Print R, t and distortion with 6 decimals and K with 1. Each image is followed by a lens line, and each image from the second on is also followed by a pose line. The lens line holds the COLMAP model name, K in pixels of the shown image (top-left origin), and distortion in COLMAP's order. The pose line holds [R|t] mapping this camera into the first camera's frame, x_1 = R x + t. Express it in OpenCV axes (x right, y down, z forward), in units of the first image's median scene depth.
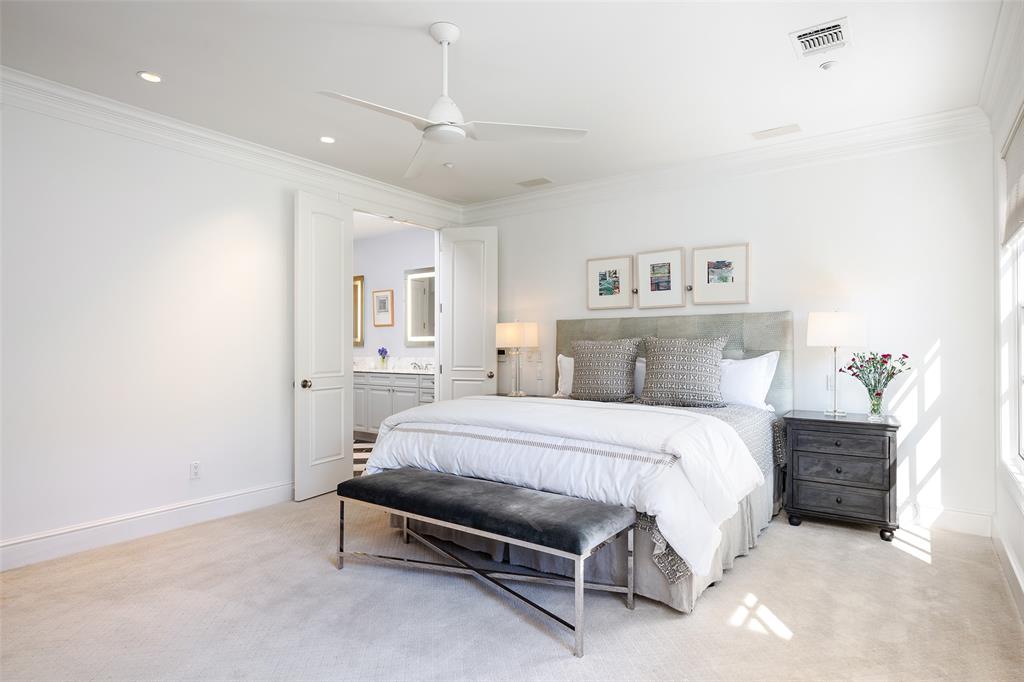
lens RADIAL K [[558.3, 0, 512.0], [0, 558.3, 341.0], [0, 0, 1]] dist [0.001218, 0.000050]
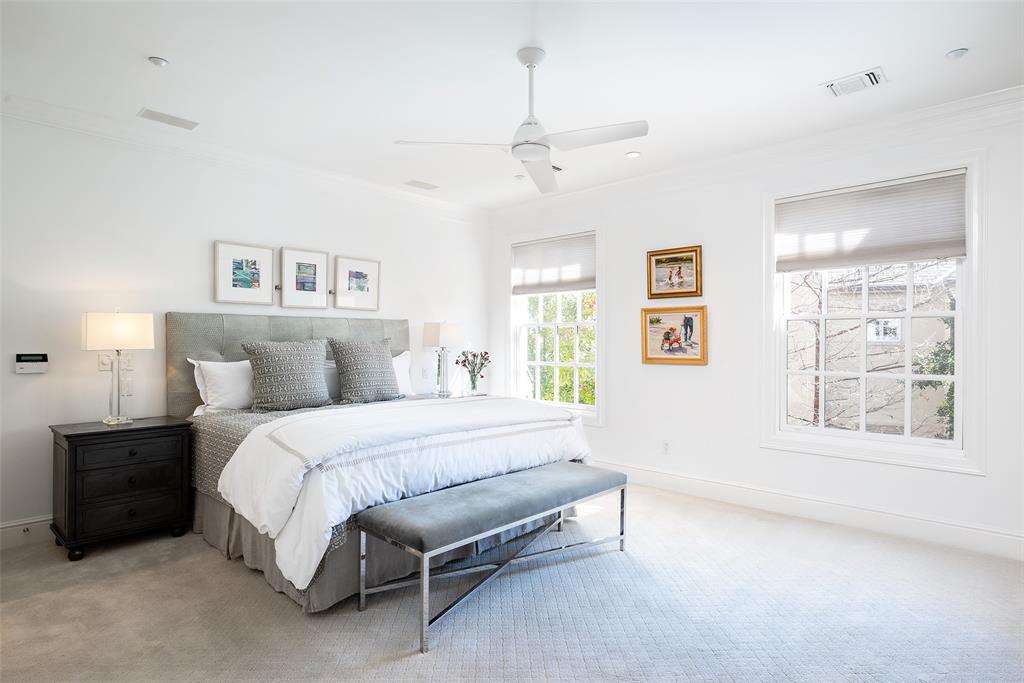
lens RADIAL K [[558.3, 0, 512.0], [0, 558.3, 341.5], [0, 0, 1]] dist [0.001218, 0.000050]
pose [[0.134729, 0.003999, 0.990874, -0.657512], [-0.013173, 0.999911, -0.002245, -0.003248], [-0.990795, -0.012750, 0.134770, 0.501283]]
